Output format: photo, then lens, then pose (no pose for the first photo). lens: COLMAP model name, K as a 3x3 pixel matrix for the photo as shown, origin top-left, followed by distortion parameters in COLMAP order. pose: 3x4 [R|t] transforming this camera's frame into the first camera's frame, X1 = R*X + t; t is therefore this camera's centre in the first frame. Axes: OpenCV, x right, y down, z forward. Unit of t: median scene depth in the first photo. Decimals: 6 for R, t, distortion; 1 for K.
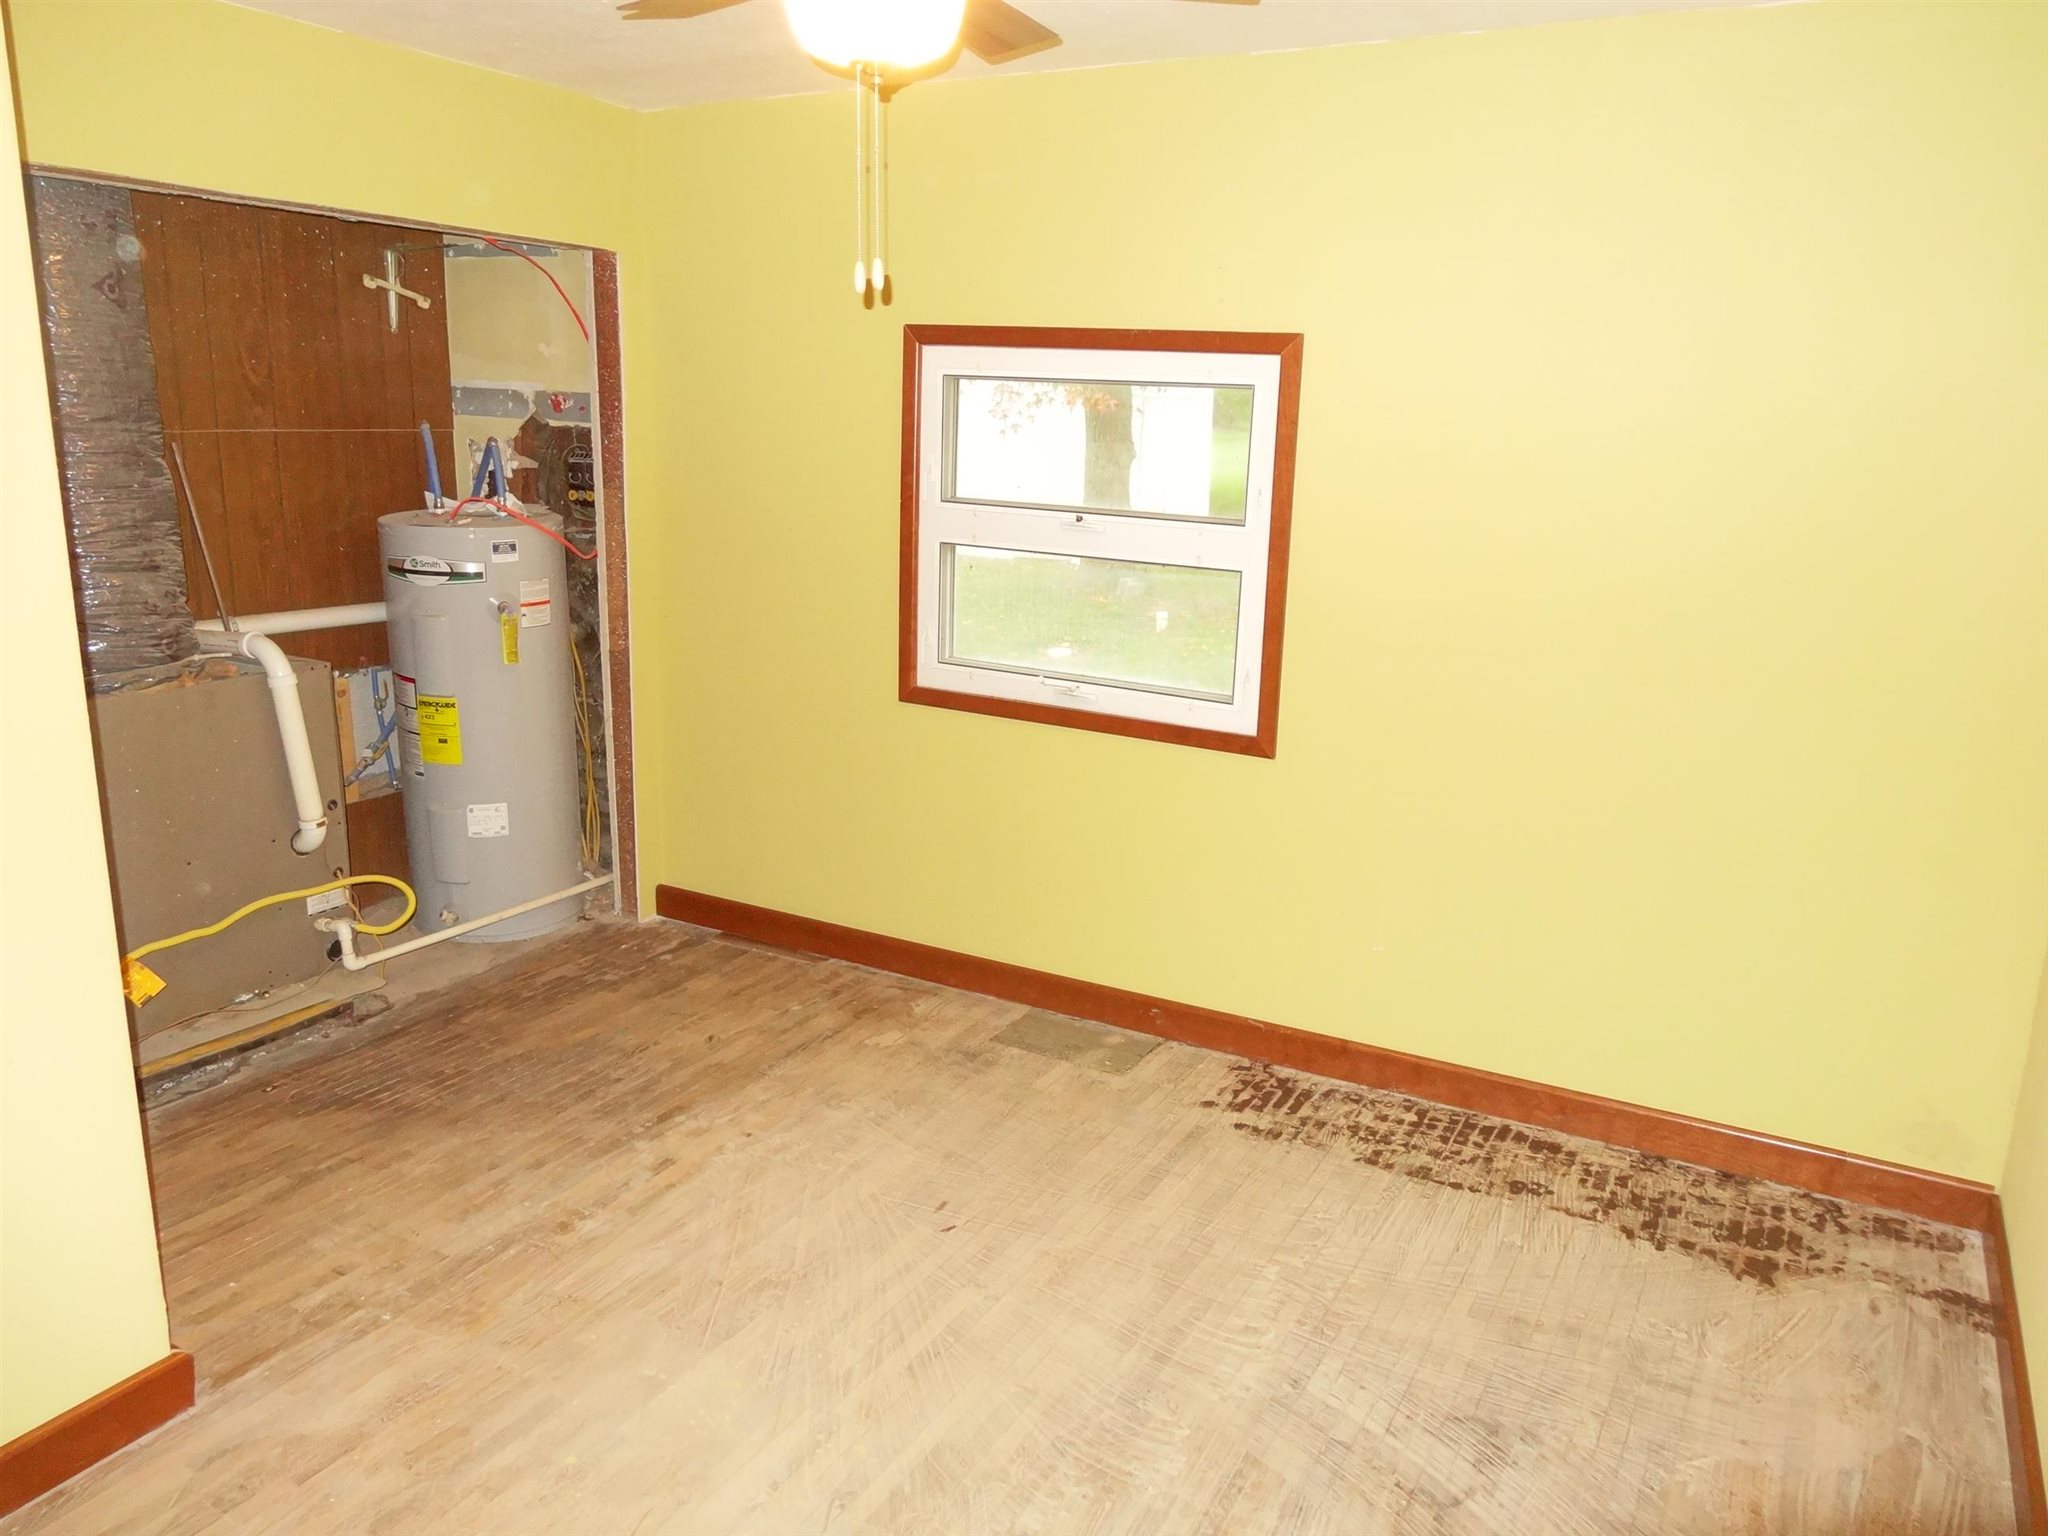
lens RADIAL K [[1508.7, 0, 1023.4], [0, 1508.7, 768.4], [0, 0, 1]] dist [0.000728, -0.001353]
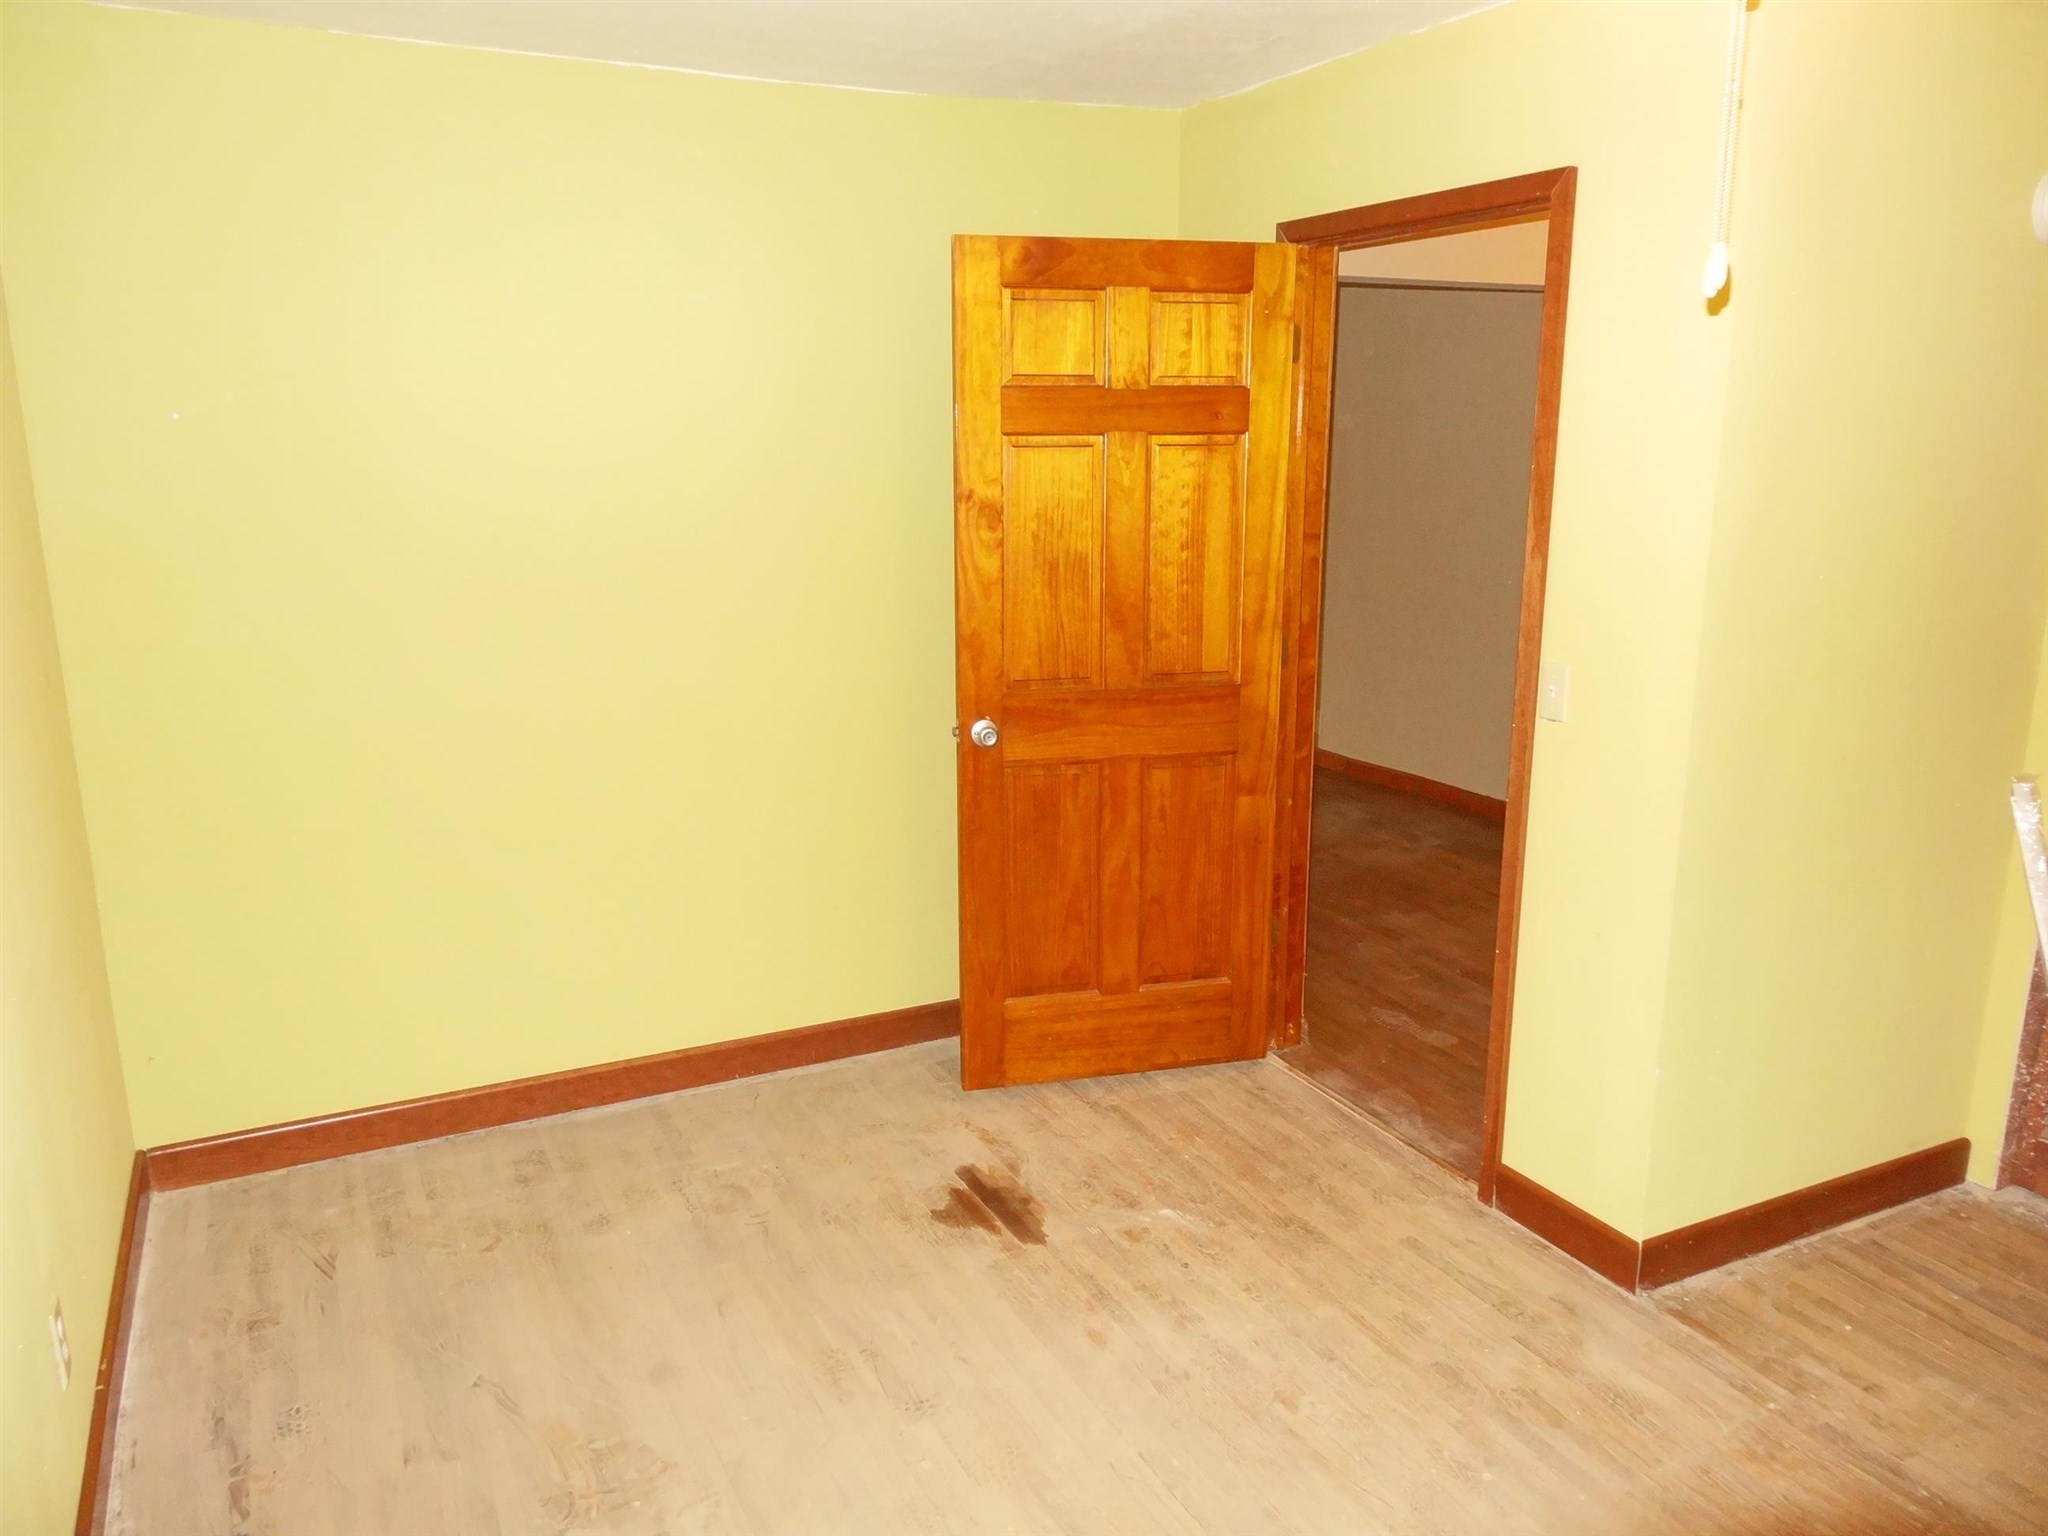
lens RADIAL K [[1508.7, 0, 1021.6], [0, 1508.7, 772.0], [0, 0, 1]] dist [0.000728, -0.001353]
pose [[-0.564557, 0.143578, -0.812811, 0.590215], [-0.219971, 0.922967, 0.315822, -0.205971], [0.795543, 0.357095, -0.489484, 1.044308]]
